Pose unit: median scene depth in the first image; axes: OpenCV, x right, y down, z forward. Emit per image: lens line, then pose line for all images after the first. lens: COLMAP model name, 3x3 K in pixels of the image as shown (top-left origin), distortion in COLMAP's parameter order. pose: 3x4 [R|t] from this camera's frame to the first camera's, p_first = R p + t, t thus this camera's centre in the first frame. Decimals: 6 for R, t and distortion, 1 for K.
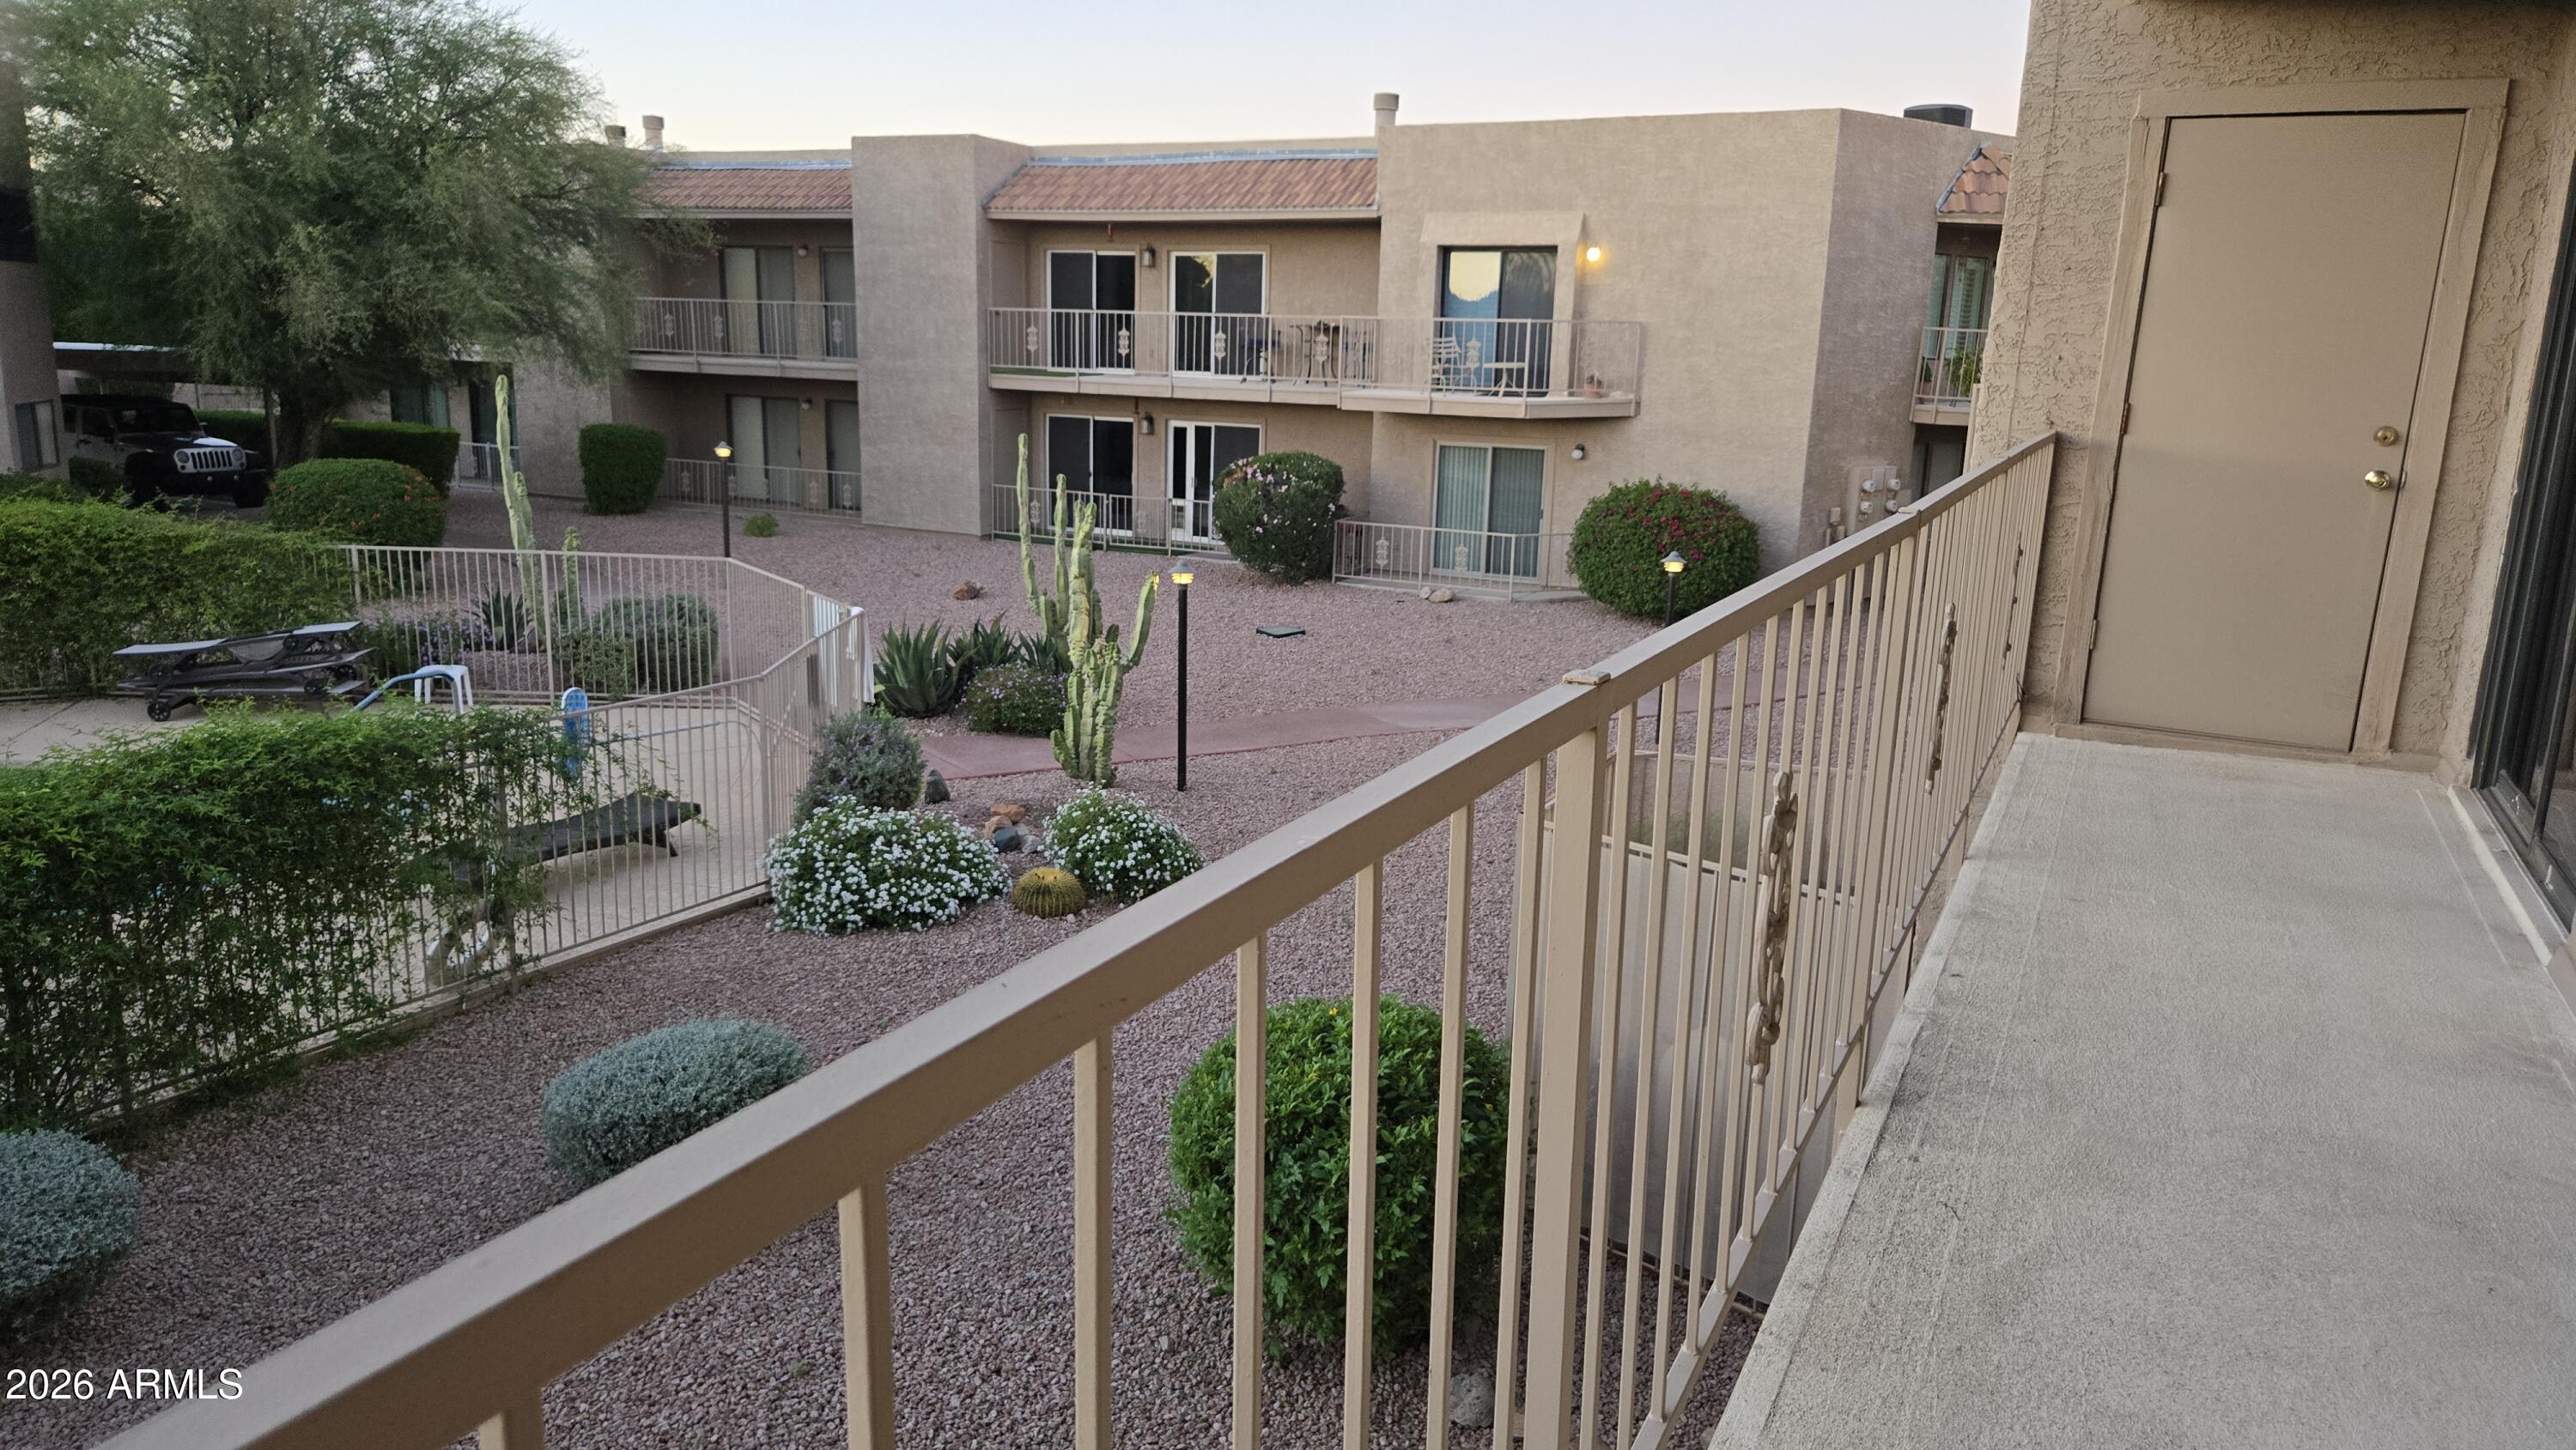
lens RADIAL K [[1715.6, 0, 1286.4], [0, 1715.6, 719.1], [0, 0, 1]] dist [0.075552, -0.064277]
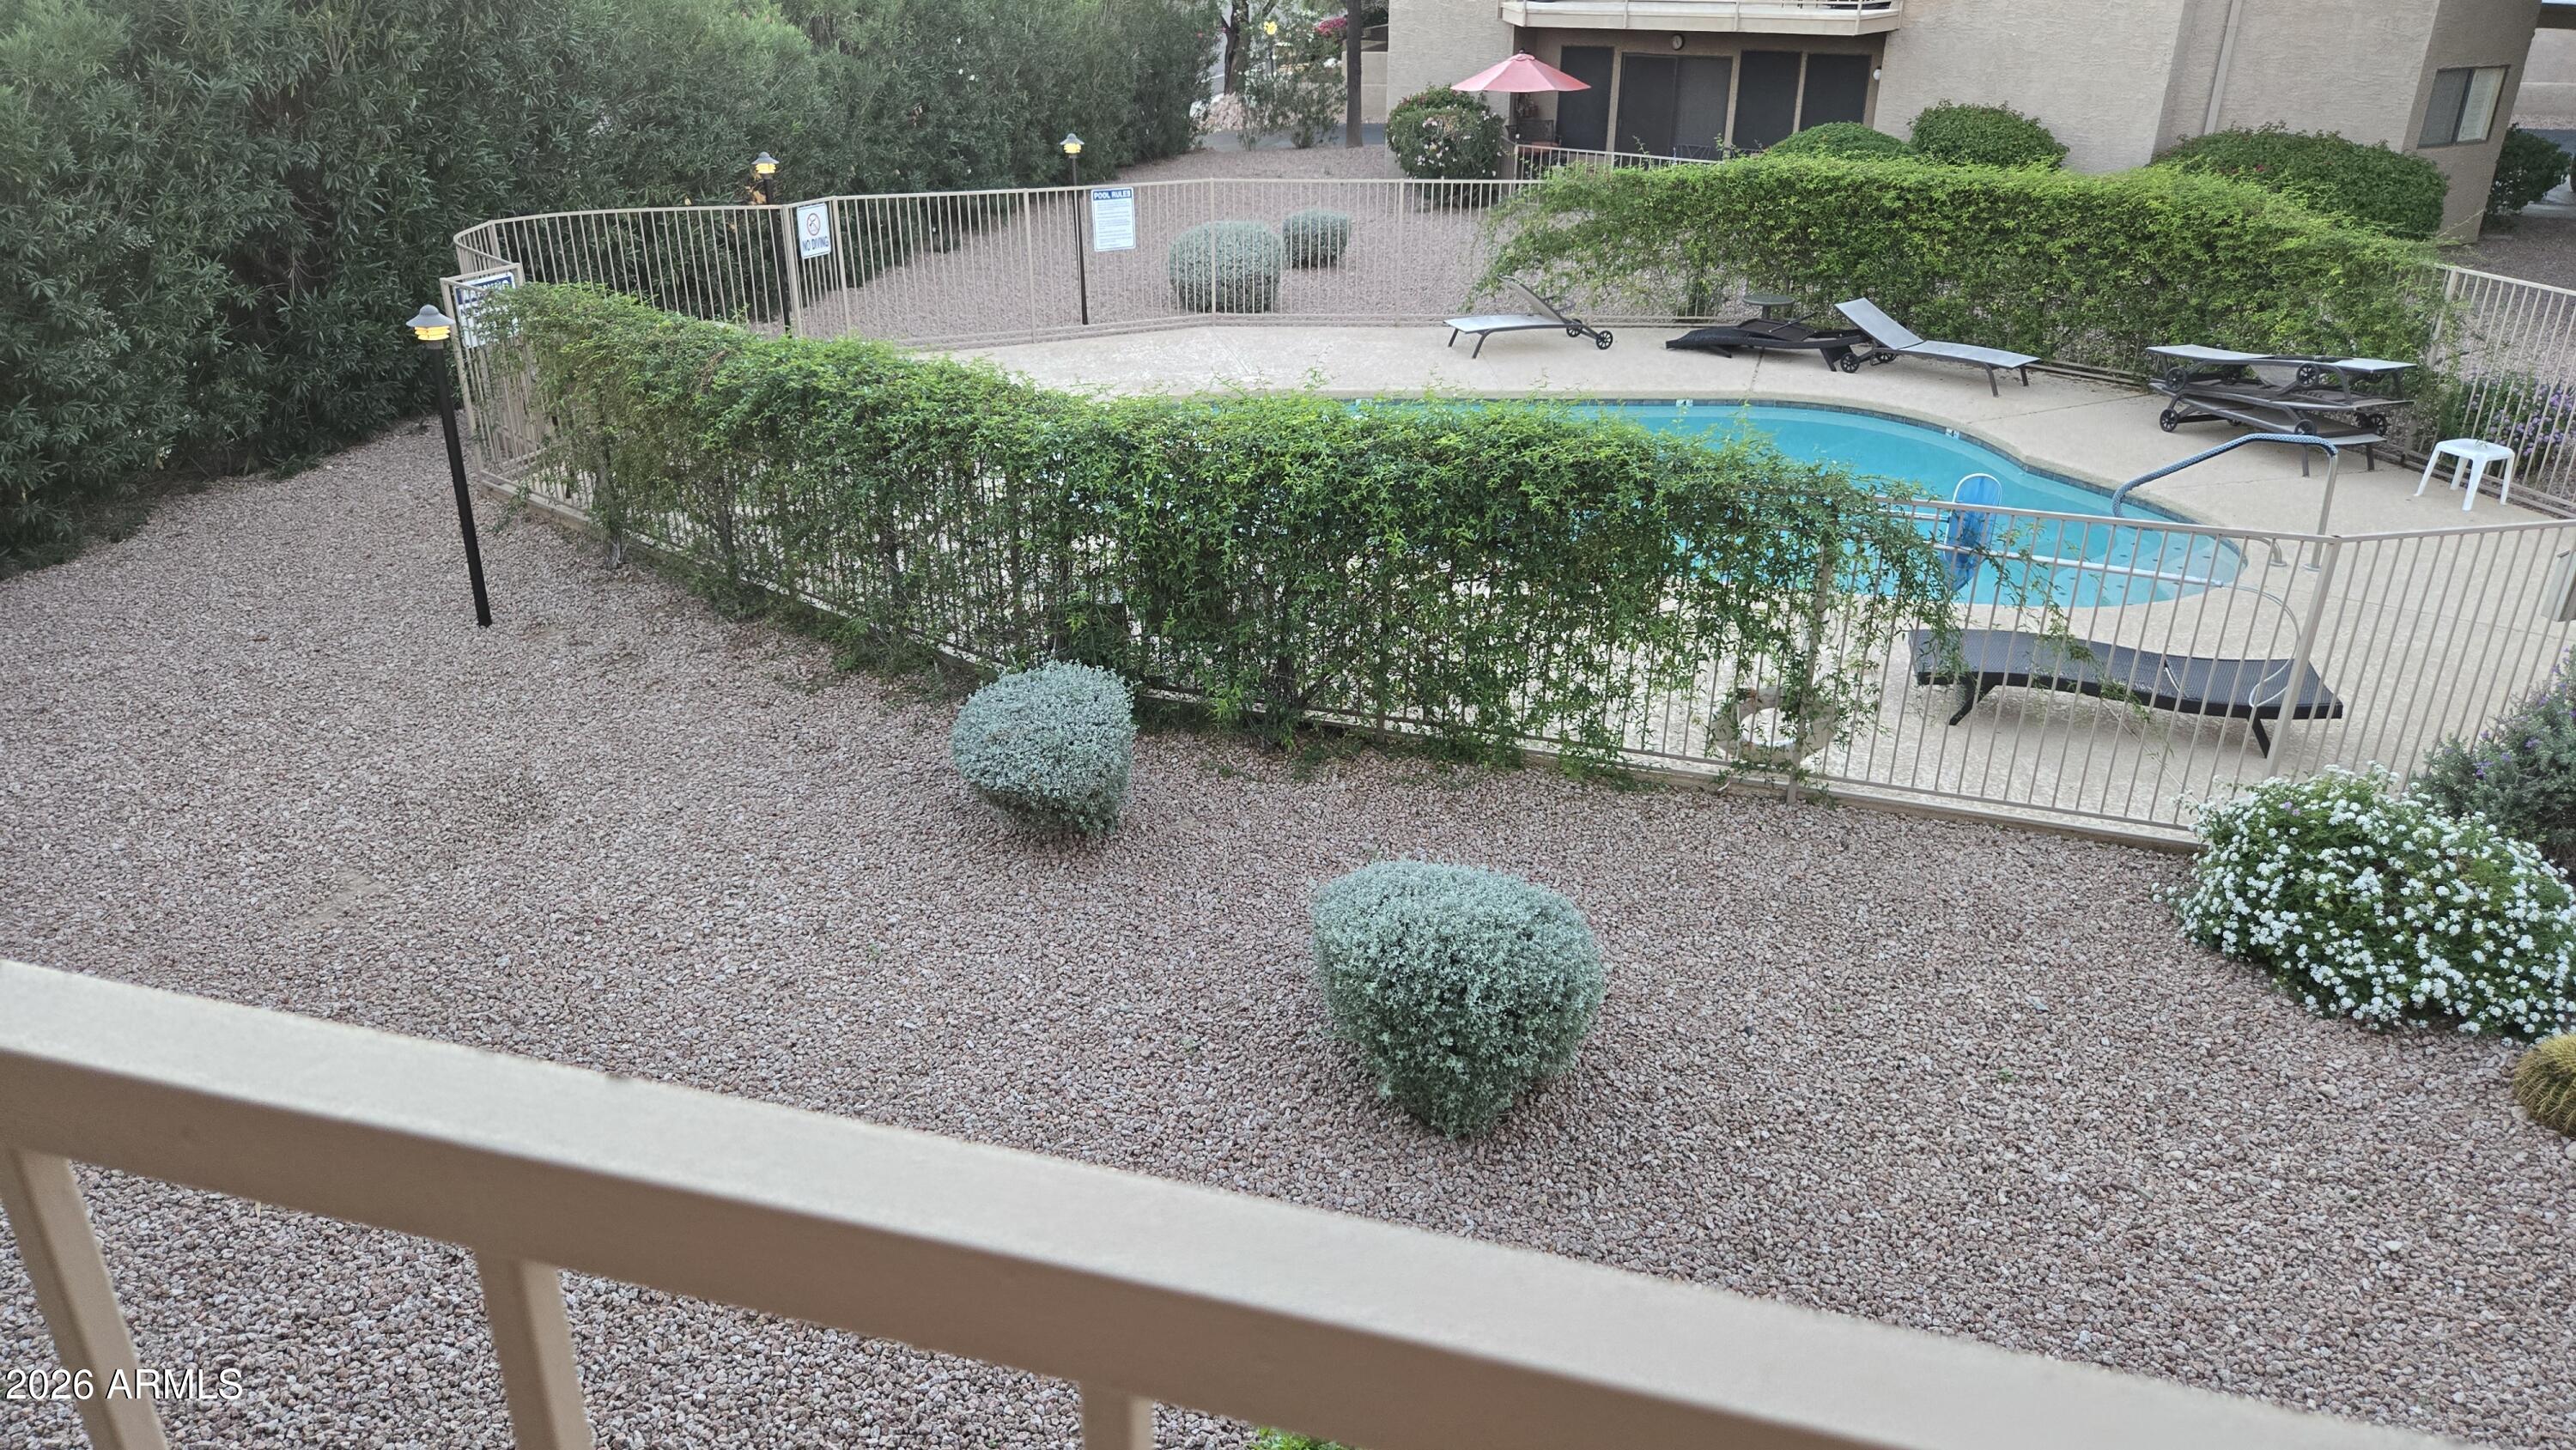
lens RADIAL K [[1715.6, 0, 1286.4], [0, 1715.6, 719.1], [0, 0, 1]] dist [0.075552, -0.064277]
pose [[0.188980, 0.374549, -0.907744, 0.236344], [-0.210715, 0.918335, 0.335052, -0.100280], [0.959107, 0.127957, 0.252470, 0.492368]]
